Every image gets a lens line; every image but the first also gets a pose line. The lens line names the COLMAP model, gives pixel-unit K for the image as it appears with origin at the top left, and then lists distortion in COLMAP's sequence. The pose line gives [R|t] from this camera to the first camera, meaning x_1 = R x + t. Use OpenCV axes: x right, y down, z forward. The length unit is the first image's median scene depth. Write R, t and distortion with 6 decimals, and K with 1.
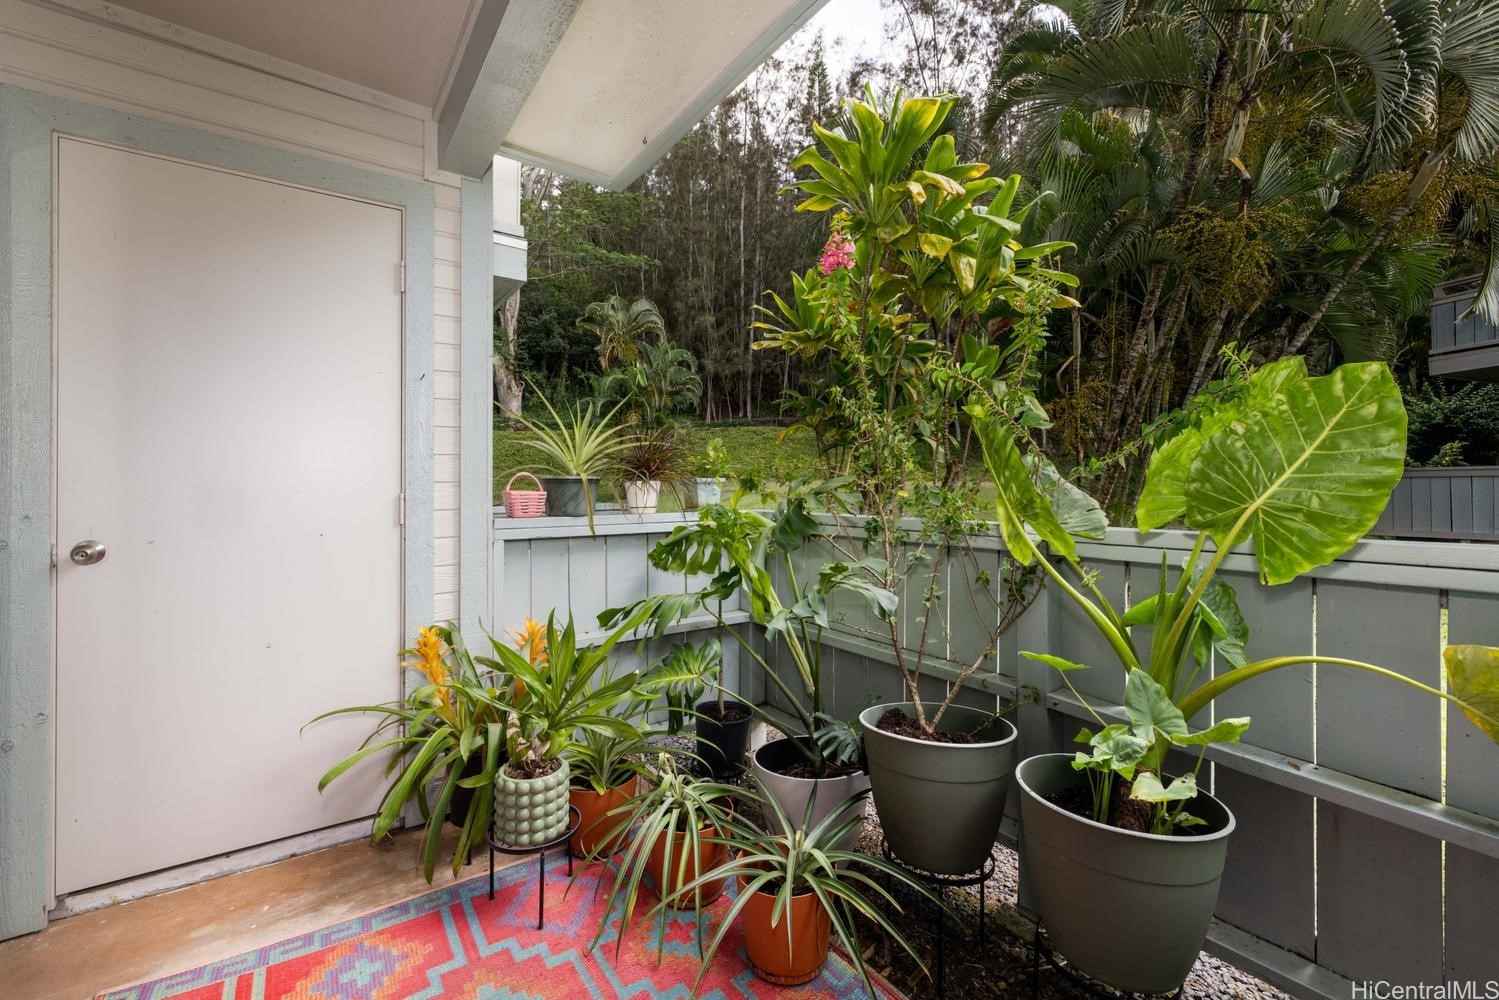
lens RADIAL K [[632.7, 0, 747.1], [0, 632.7, 482.0], [0, 0, 1]] dist [0.000307, 0.000419]
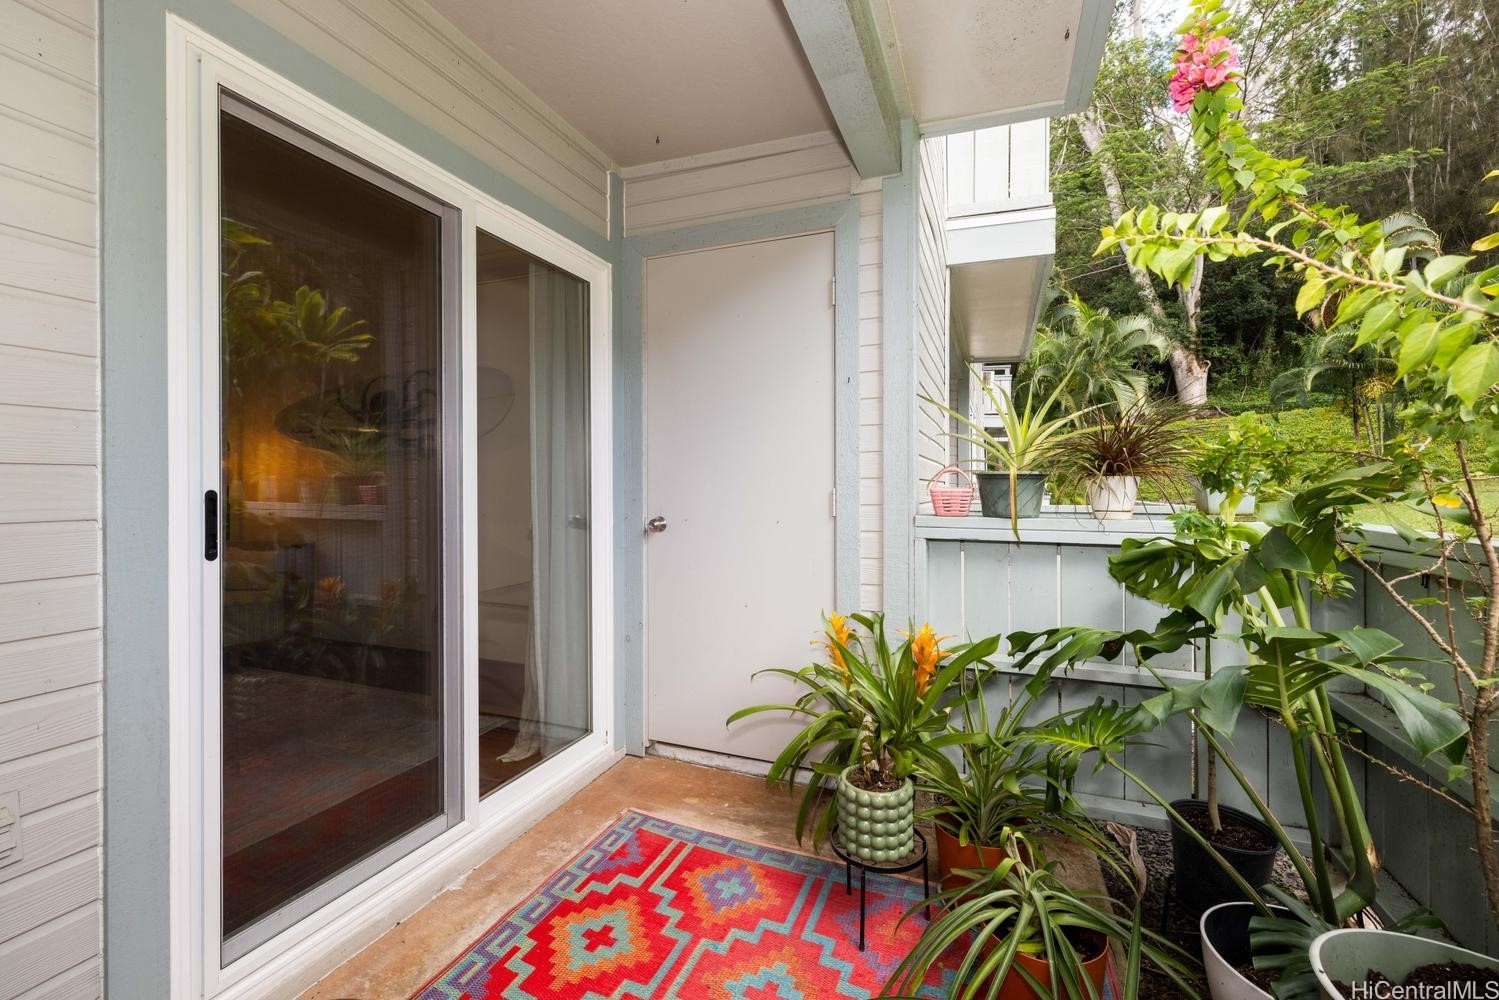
lens RADIAL K [[632.7, 0, 747.1], [0, 632.7, 482.0], [0, 0, 1]] dist [0.000307, 0.000419]
pose [[0.545560, 0.001810, -0.838070, 0.290272], [0.001804, 0.999993, 0.003334, 0.002889], [0.838070, -0.003330, 0.545553, 0.268530]]
